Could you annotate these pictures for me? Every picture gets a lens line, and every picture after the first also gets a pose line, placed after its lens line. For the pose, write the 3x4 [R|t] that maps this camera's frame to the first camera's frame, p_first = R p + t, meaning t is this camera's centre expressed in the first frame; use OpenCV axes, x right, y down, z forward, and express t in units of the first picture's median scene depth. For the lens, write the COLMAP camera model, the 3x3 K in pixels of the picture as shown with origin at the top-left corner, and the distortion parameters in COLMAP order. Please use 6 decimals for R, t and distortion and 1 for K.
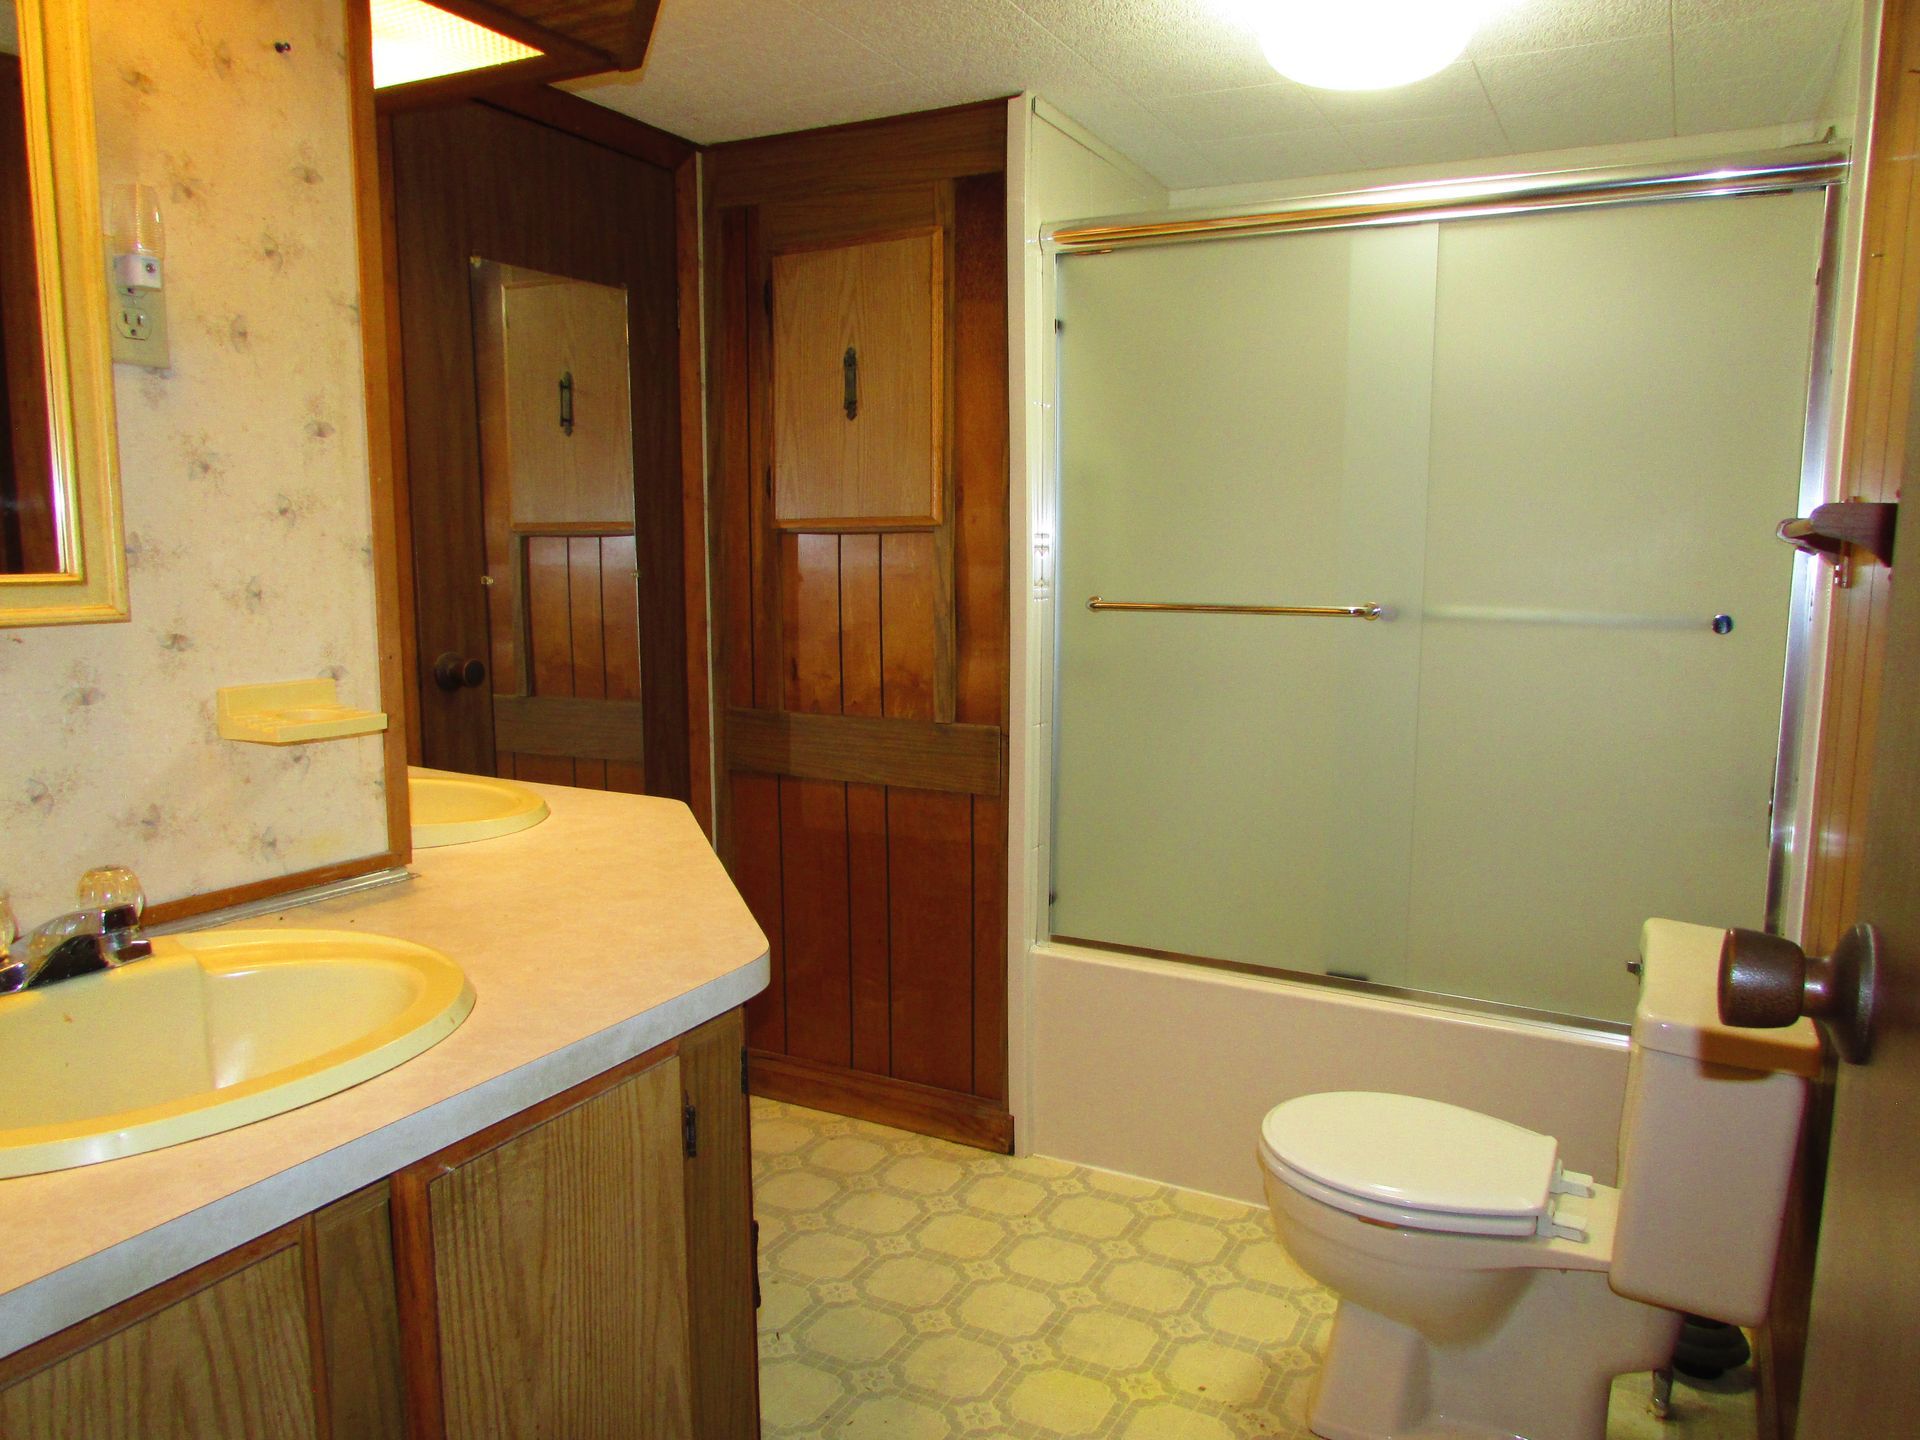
lens RADIAL K [[1373.4, 0, 961.7], [0, 1373.4, 720.5], [0, 0, 1]] dist [-0.021665, 0.014066]
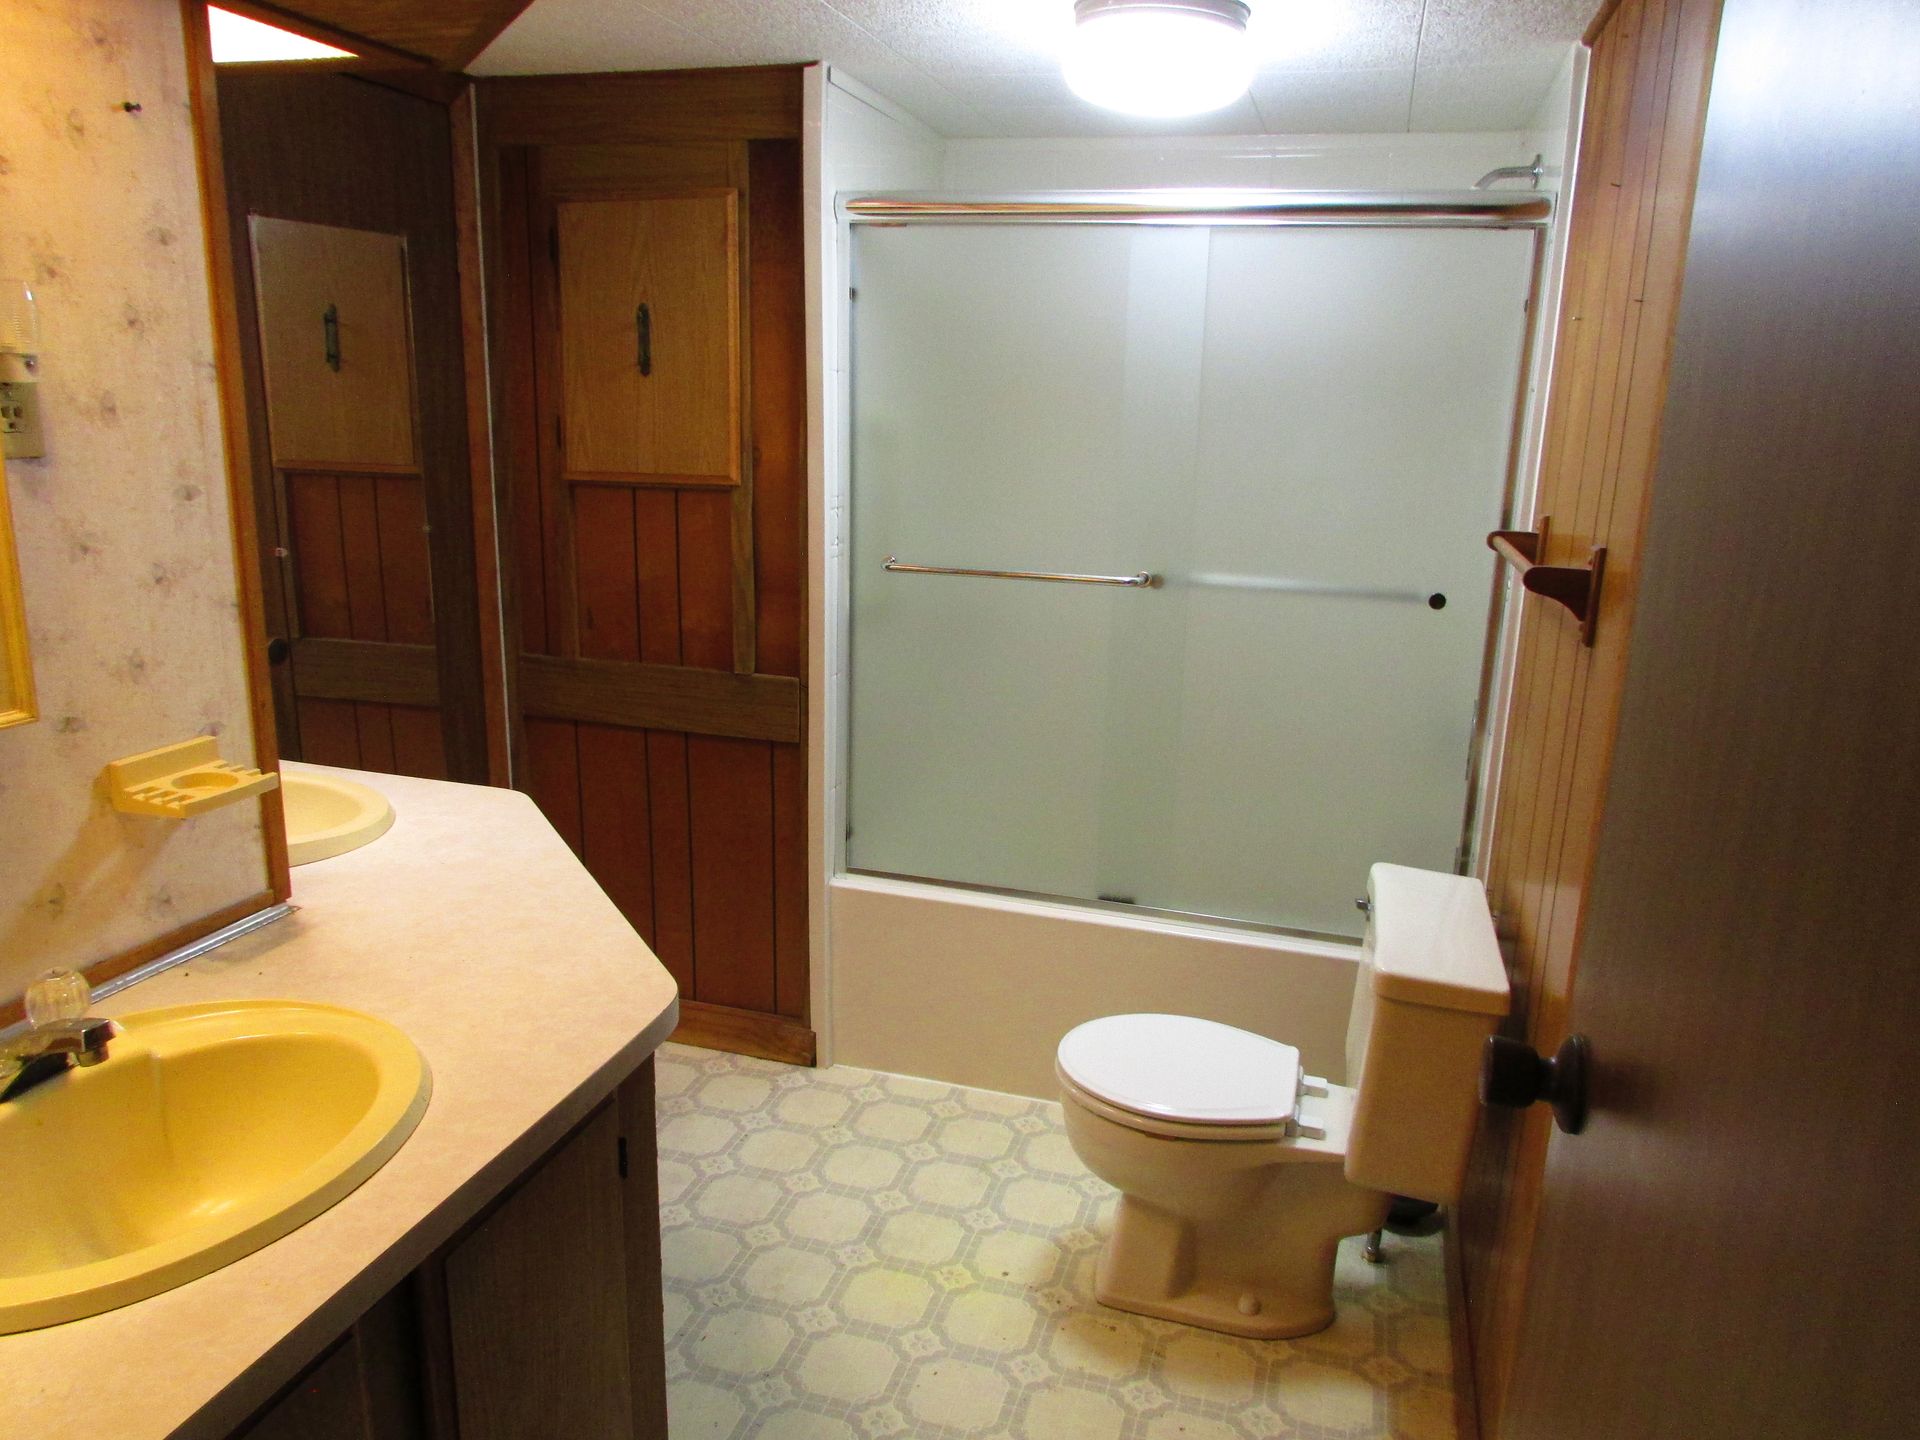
lens RADIAL K [[1373.4, 0, 955.1], [0, 1373.4, 719.4], [0, 0, 1]] dist [-0.021665, 0.014066]
pose [[0.980689, -0.024888, 0.193983, -0.072214], [0.002912, 0.993618, 0.112760, -0.099563], [-0.195551, -0.110018, 0.974503, -0.066221]]
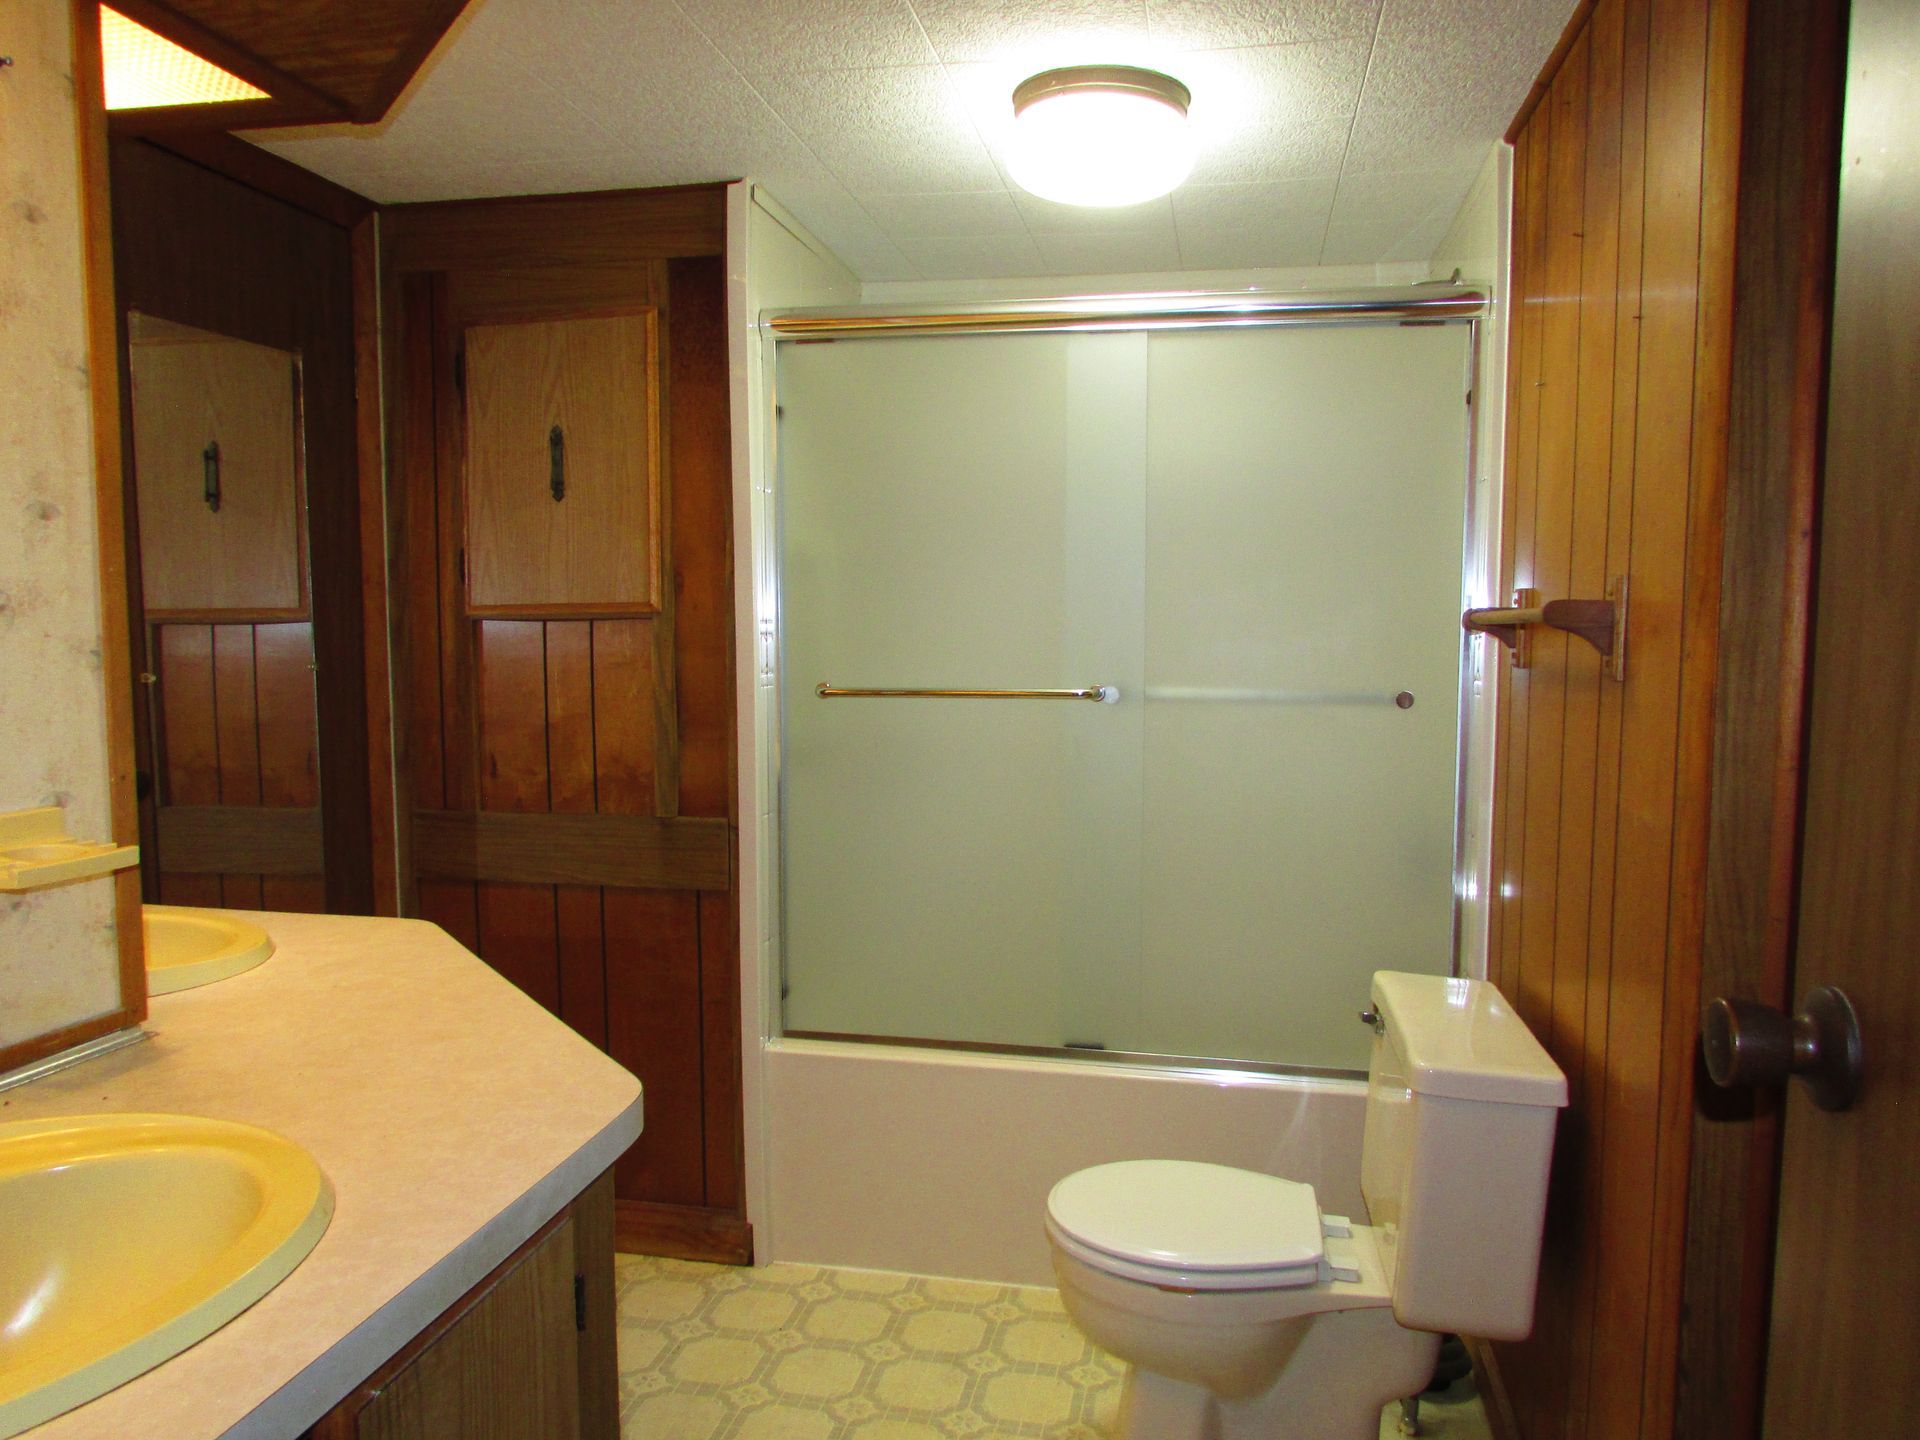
lens RADIAL K [[1373.4, 0, 956.6], [0, 1373.4, 725.1], [0, 0, 1]] dist [-0.021665, 0.014066]
pose [[0.959454, -0.024666, 0.280783, -0.105761], [0.039072, 0.998185, -0.045822, -0.013002], [-0.279143, 0.054934, 0.958677, 0.028369]]
